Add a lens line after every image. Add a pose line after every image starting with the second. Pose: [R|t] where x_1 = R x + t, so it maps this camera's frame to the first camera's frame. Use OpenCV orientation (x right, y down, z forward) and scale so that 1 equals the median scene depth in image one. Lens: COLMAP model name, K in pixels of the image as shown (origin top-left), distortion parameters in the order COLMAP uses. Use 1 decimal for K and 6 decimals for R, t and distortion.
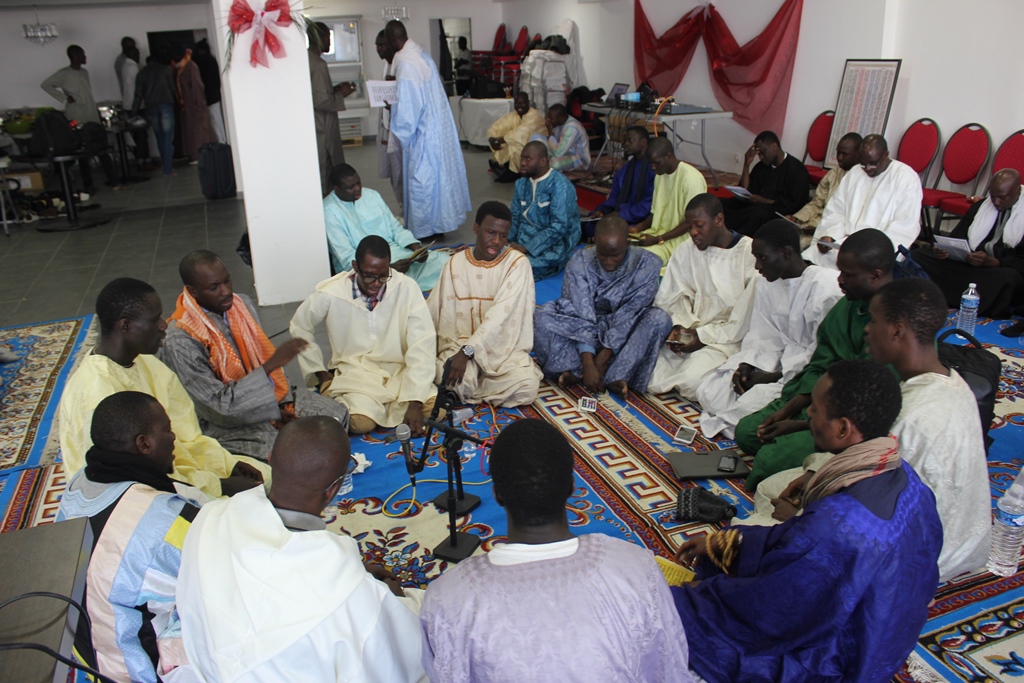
lens RADIAL K [[852.2, 0, 508.1], [0, 852.2, 334.7], [0, 0, 1]] dist [-0.160115, 0.132293]
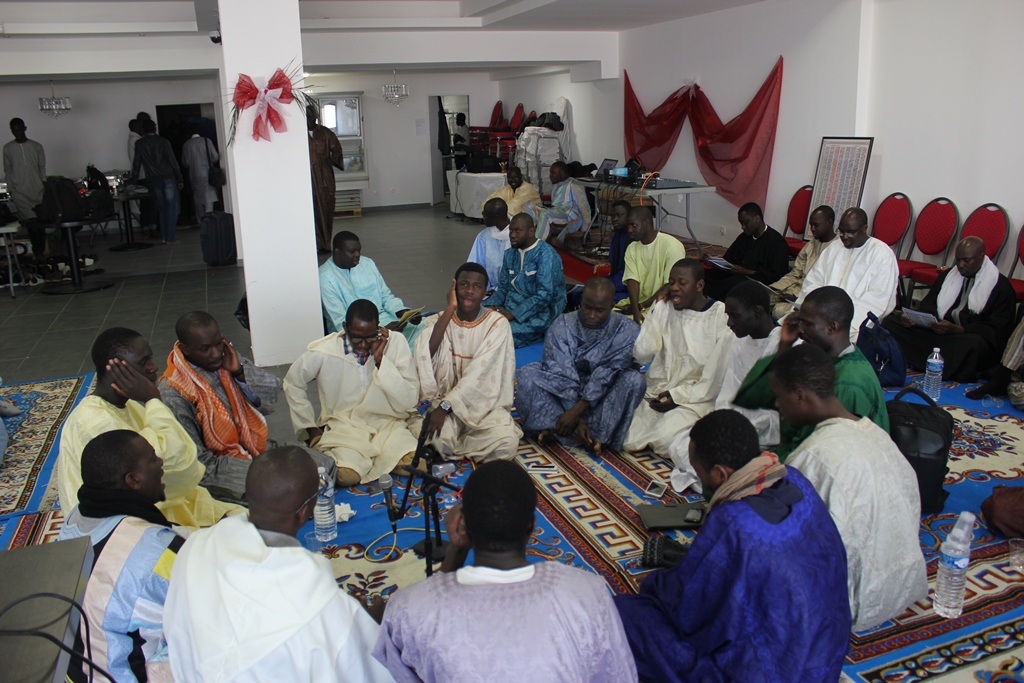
lens RADIAL K [[852.2, 0, 510.6], [0, 852.2, 335.1], [0, 0, 1]] dist [-0.160115, 0.132293]
pose [[0.999957, 0.008438, 0.003899, 0.014592], [-0.008078, 0.996382, -0.084600, 0.011430], [-0.004599, 0.084565, 0.996407, -0.037409]]
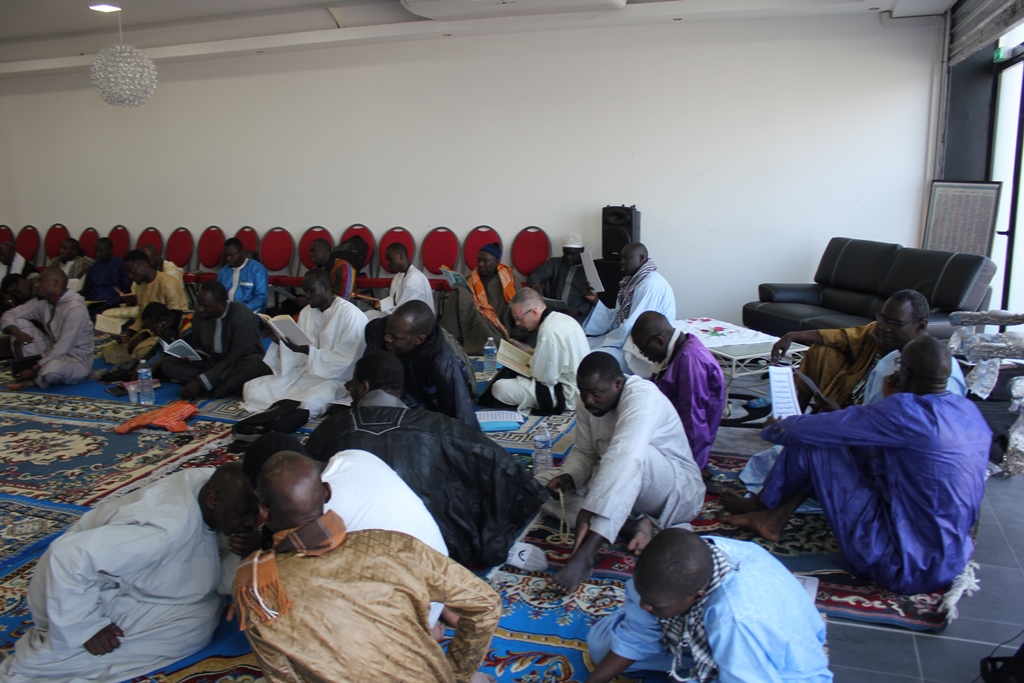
lens RADIAL K [[852.2, 0, 514.5], [0, 852.2, 343.8], [0, 0, 1]] dist [-0.160115, 0.132293]
pose [[0.632711, -0.139392, 0.761739, -0.078584], [0.251101, 0.967447, -0.031534, 0.318547], [-0.732547, 0.211226, 0.647116, -0.868653]]
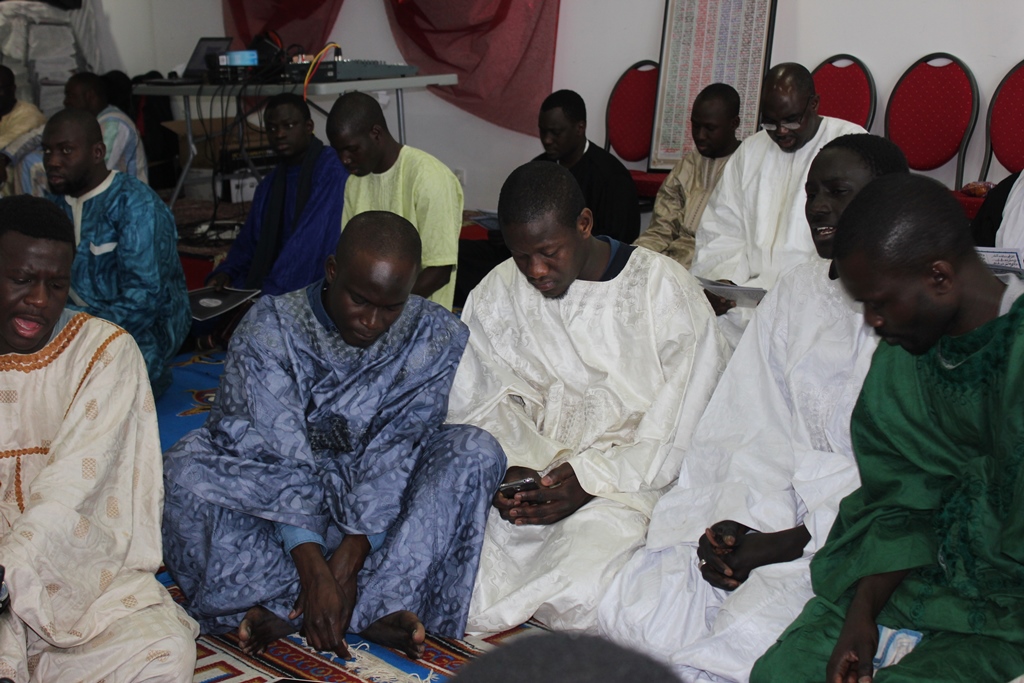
lens RADIAL K [[1576.9, 0, 497.2], [0, 1576.9, 341.9], [0, 0, 1]] dist [0.007081, 0.000000]
pose [[0.940494, -0.067957, 0.332946, -0.041309], [0.118733, 0.983761, -0.134601, 0.024253], [-0.318392, 0.166123, 0.933290, 0.202259]]
